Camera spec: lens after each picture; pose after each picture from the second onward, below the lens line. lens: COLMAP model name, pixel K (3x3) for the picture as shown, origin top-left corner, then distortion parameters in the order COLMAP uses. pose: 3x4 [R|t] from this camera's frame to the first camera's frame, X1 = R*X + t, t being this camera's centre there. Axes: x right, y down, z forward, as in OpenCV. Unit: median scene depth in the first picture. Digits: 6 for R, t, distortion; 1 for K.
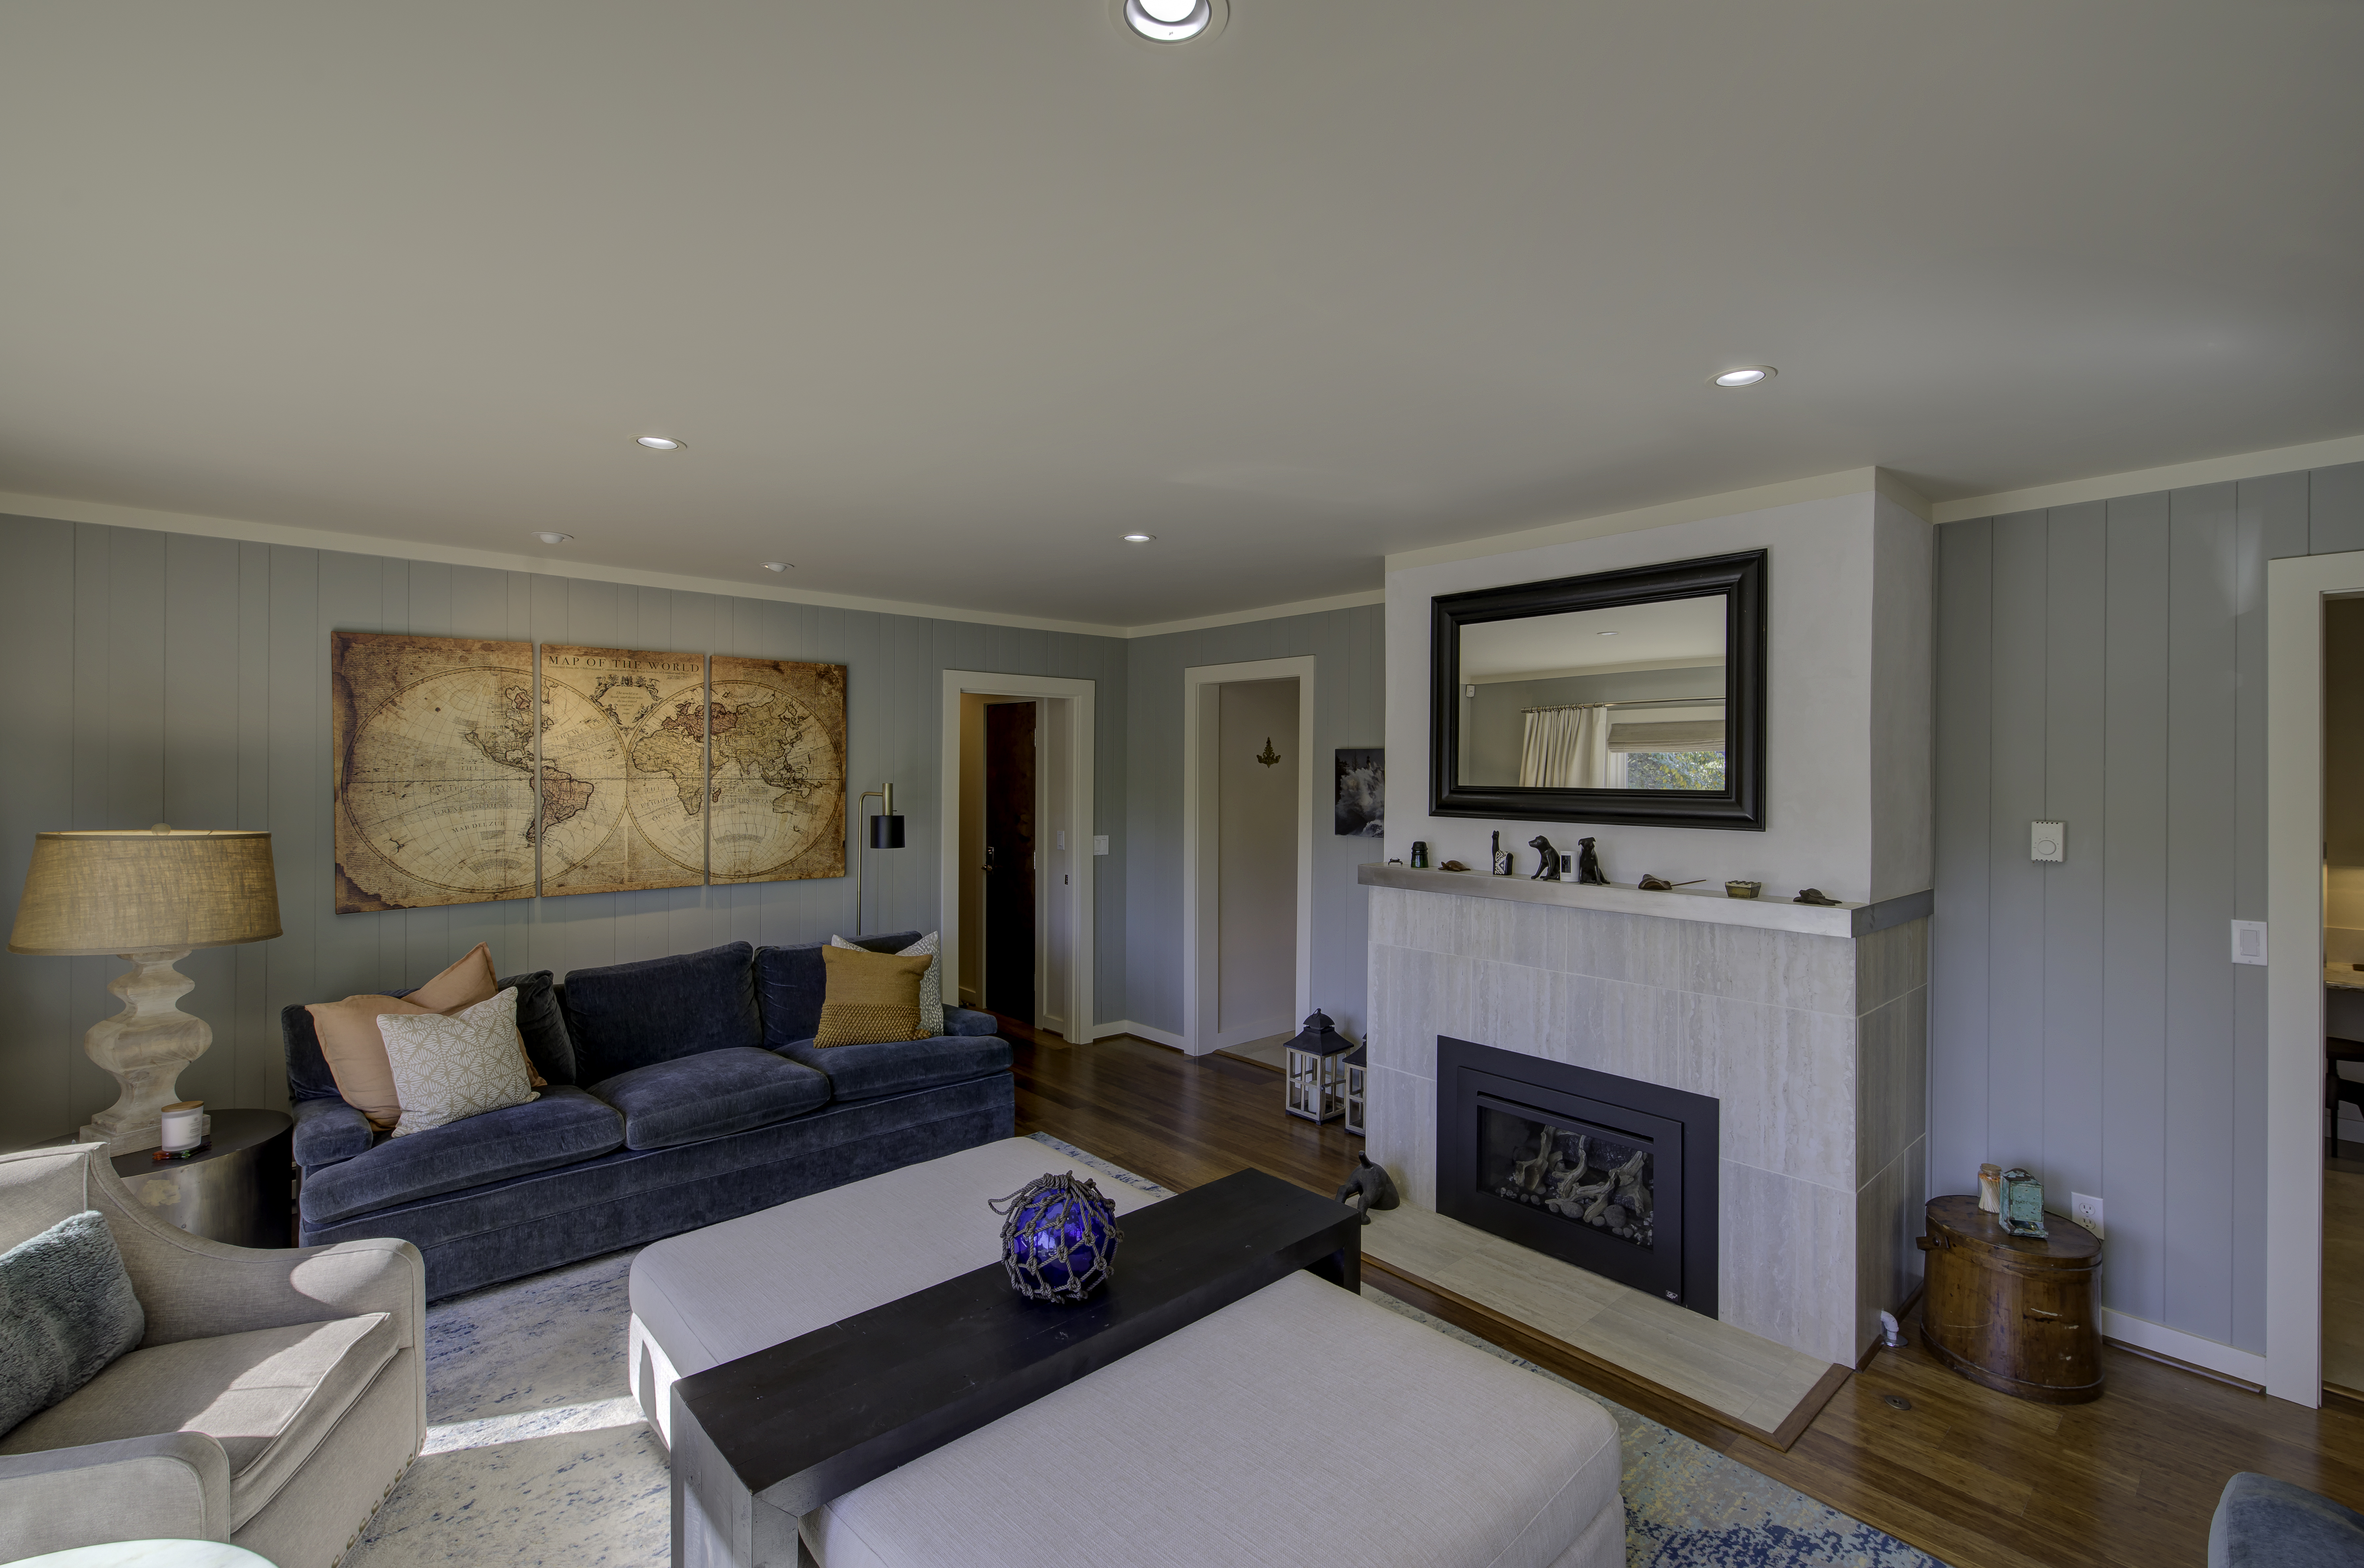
lens RADIAL K [[1007.8, 0, 1177.4], [0, 1007.8, 770.6], [0, 0, 1]] dist [-0.001450, 0.001415]
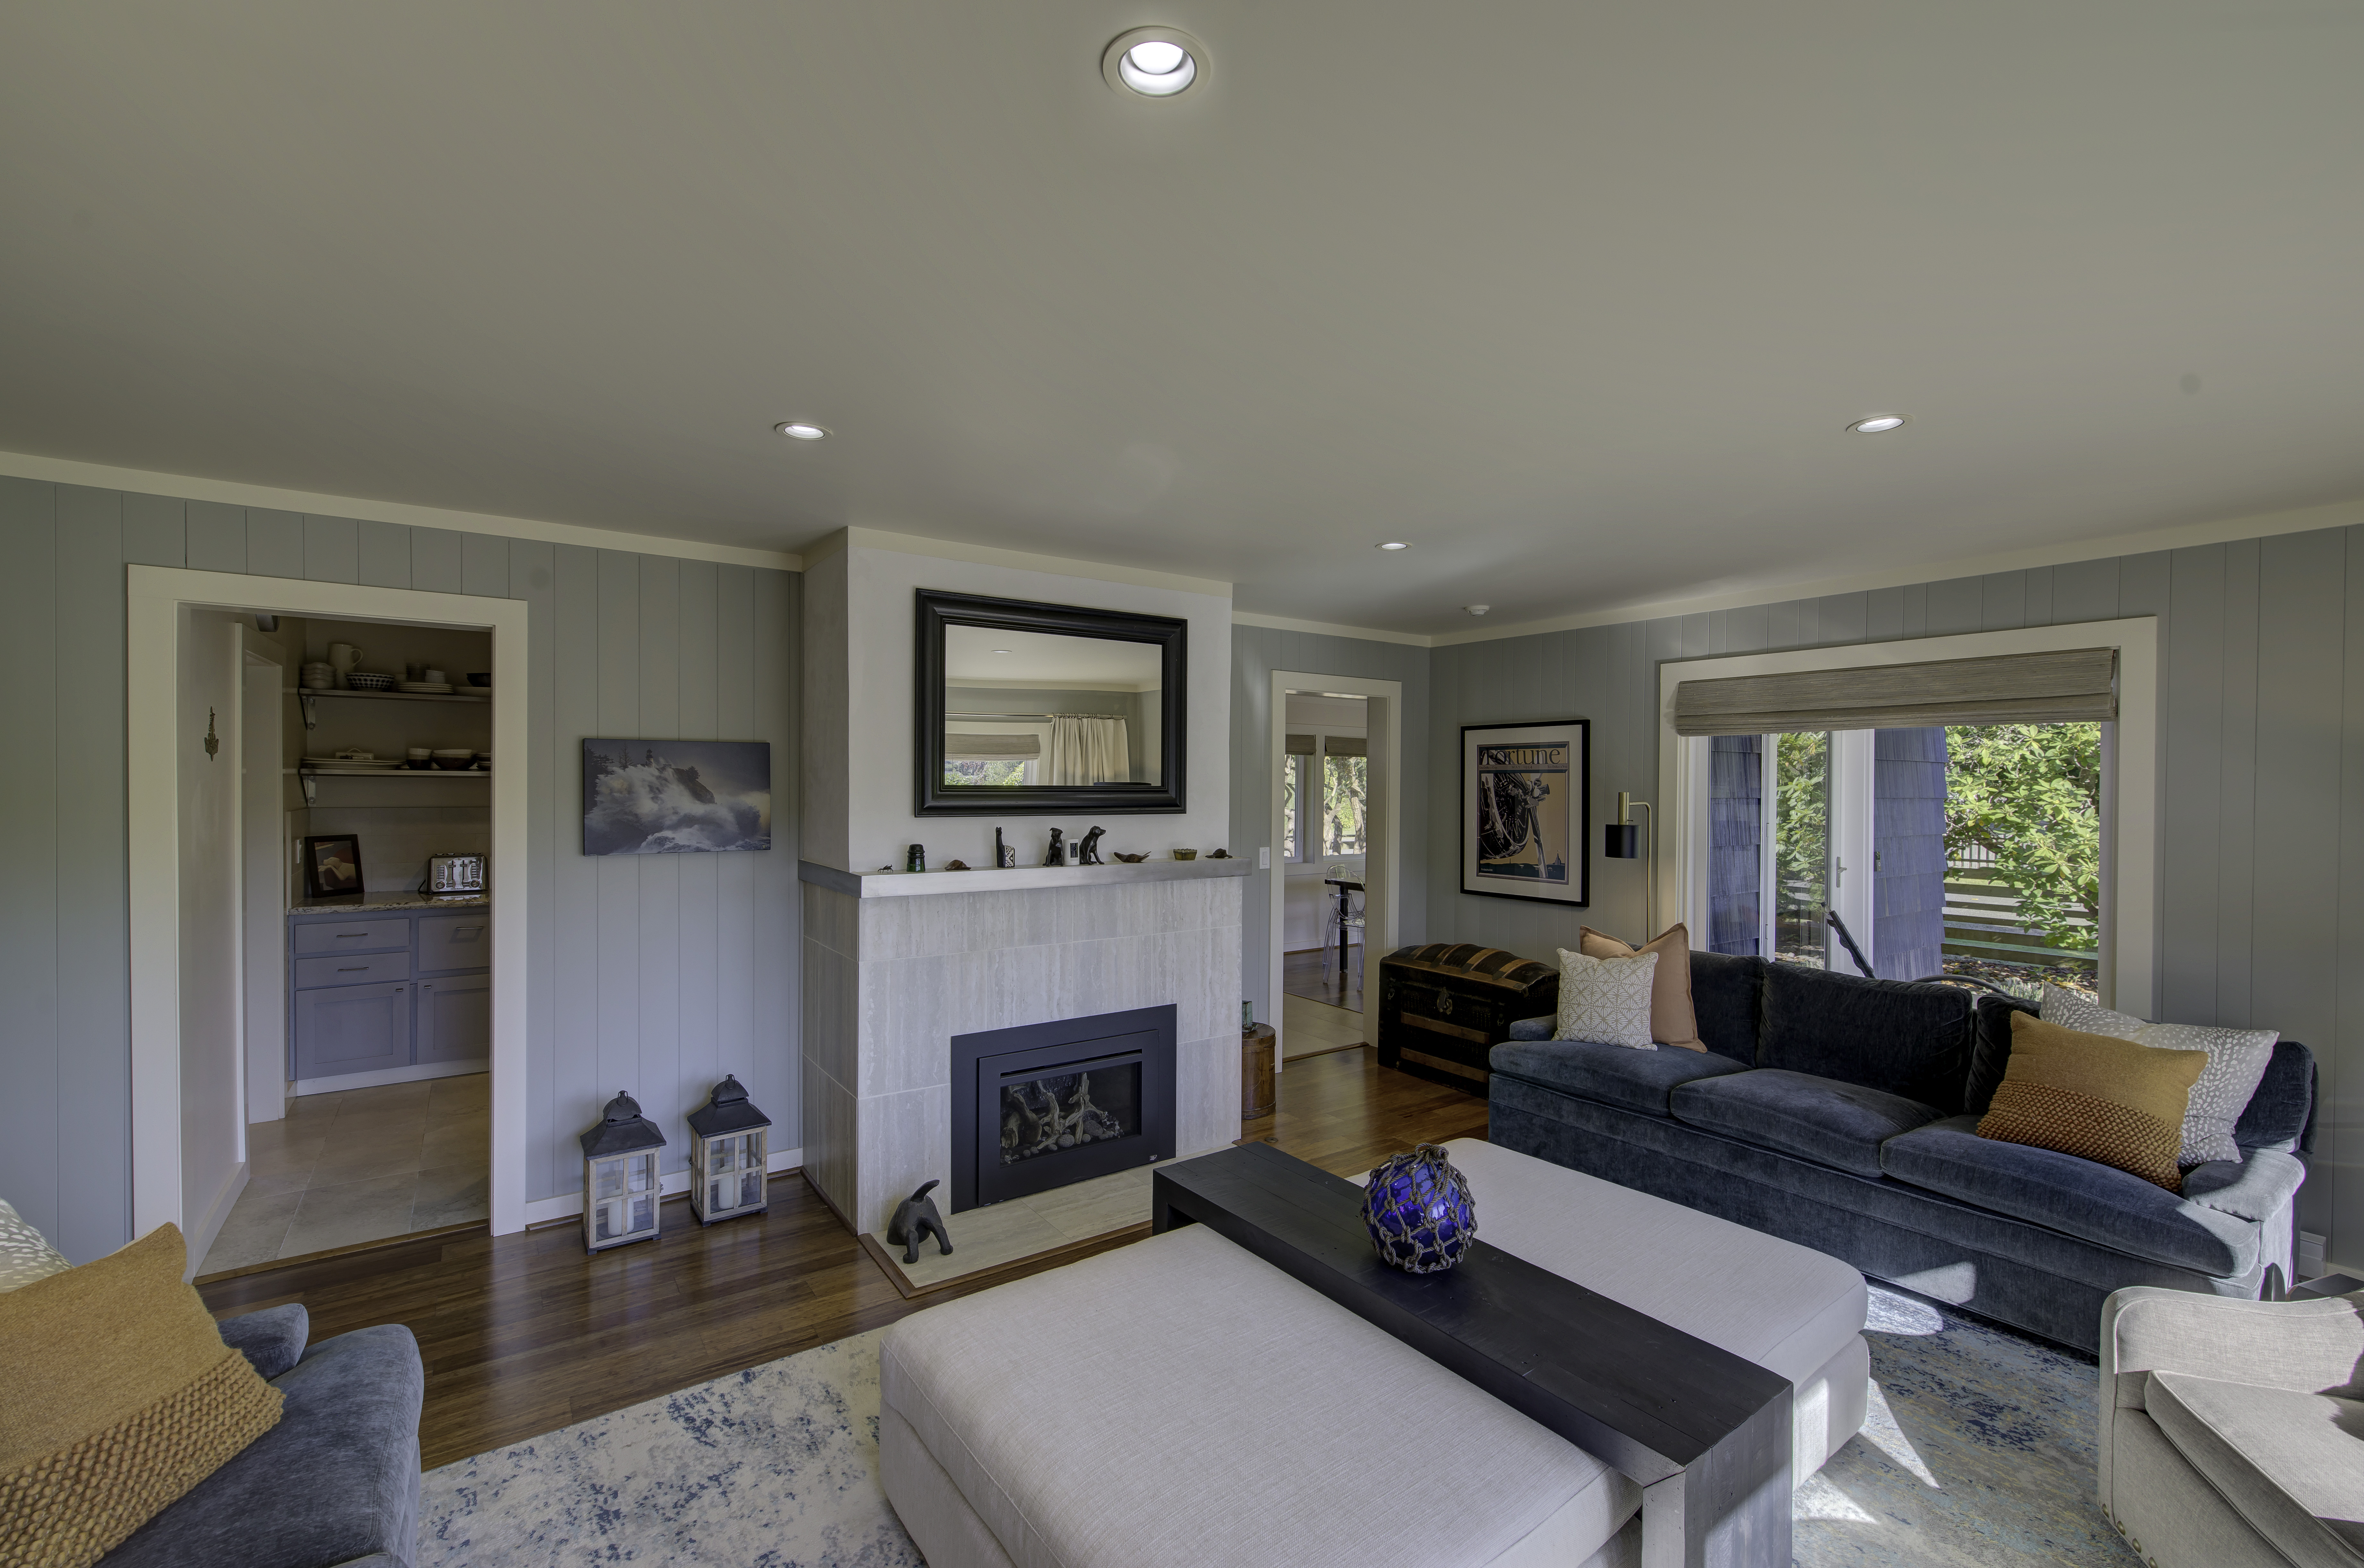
lens RADIAL K [[1007.9, 0, 1170.7], [0, 1007.9, 790.2], [0, 0, 1]] dist [-0.001450, 0.001415]
pose [[0.128122, -0.013611, 0.991665, -0.746169], [-0.006834, 0.999870, 0.014606, 0.003643], [-0.991735, -0.008649, 0.128013, 0.708298]]
